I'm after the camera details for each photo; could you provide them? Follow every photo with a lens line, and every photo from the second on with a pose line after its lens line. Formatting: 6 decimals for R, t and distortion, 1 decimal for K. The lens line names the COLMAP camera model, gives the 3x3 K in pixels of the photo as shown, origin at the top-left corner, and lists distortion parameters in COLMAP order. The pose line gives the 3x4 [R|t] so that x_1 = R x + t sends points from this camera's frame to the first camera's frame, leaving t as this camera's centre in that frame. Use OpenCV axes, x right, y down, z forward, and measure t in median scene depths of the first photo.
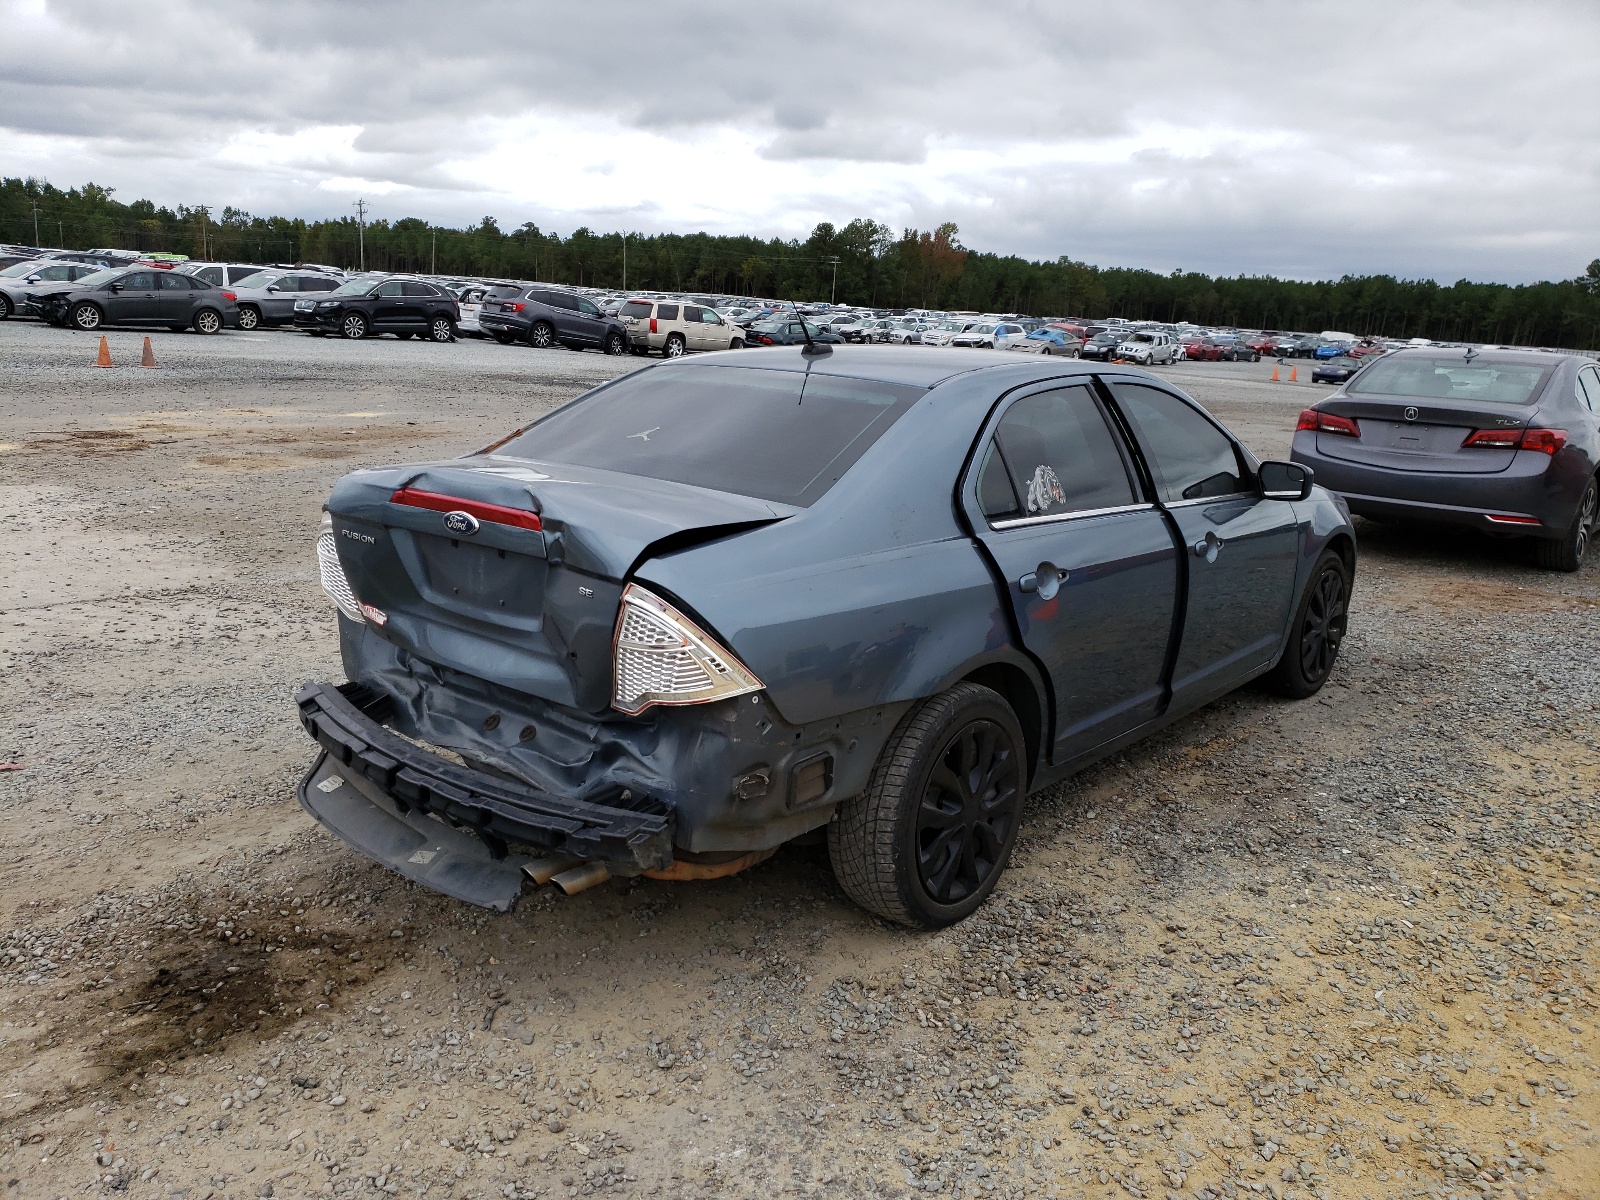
lens RADIAL K [[1224.1, 0, 796.8], [0, 1224.1, 656.5], [0, 0, 1]] dist [0.042882, 0.001336]
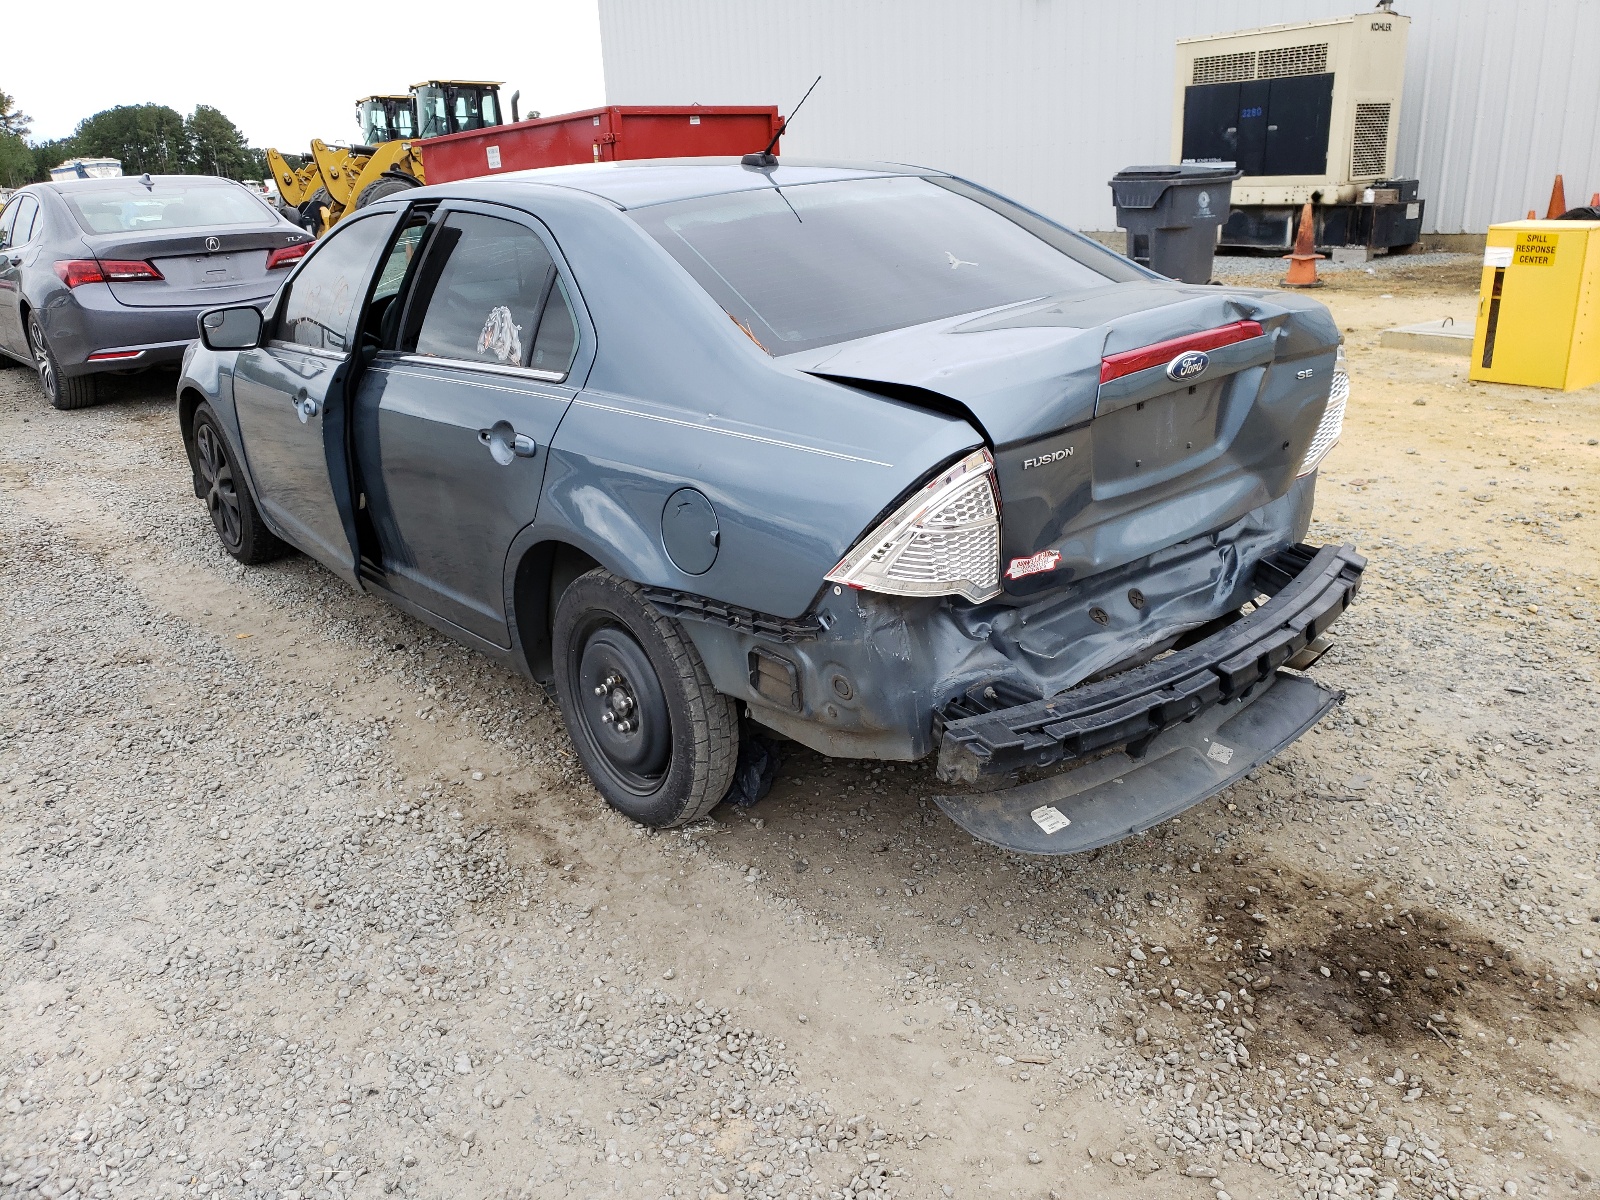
lens RADIAL K [[1203.7, 0, 800.0], [0, 1203.7, 600.0], [0, 0, 1]] dist [-0.000783, 0.034975]
pose [[0.174230, -0.401575, 0.899100, -1.038336], [0.325286, 0.885280, 0.332367, -0.302230], [-0.929426, 0.234557, 0.284869, 0.967521]]
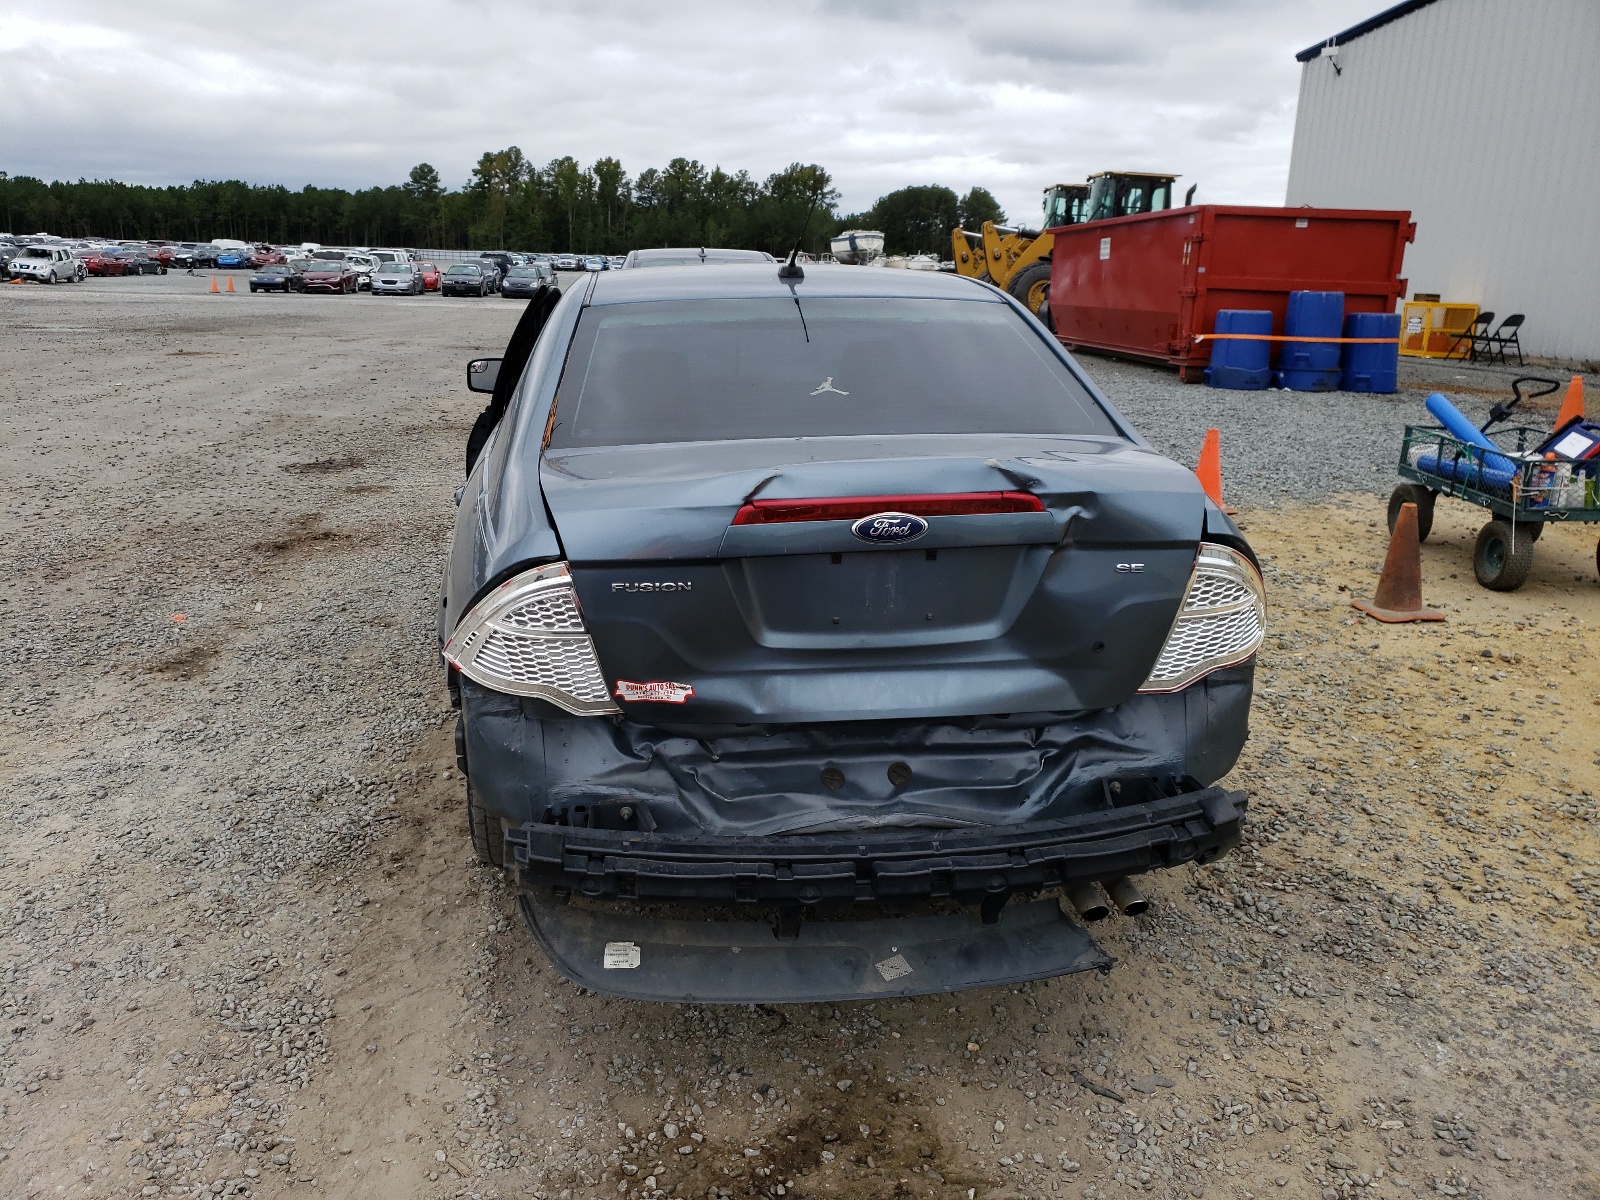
lens RADIAL K [[1231.5, 0, 800.0], [0, 1231.5, 600.0], [0, 0, 1]] dist [0.007841, 0.010749]
pose [[0.683365, -0.241674, 0.688917, -0.784010], [0.222672, 0.967655, 0.118578, -0.155472], [-0.695291, 0.072371, 0.715075, 0.456453]]
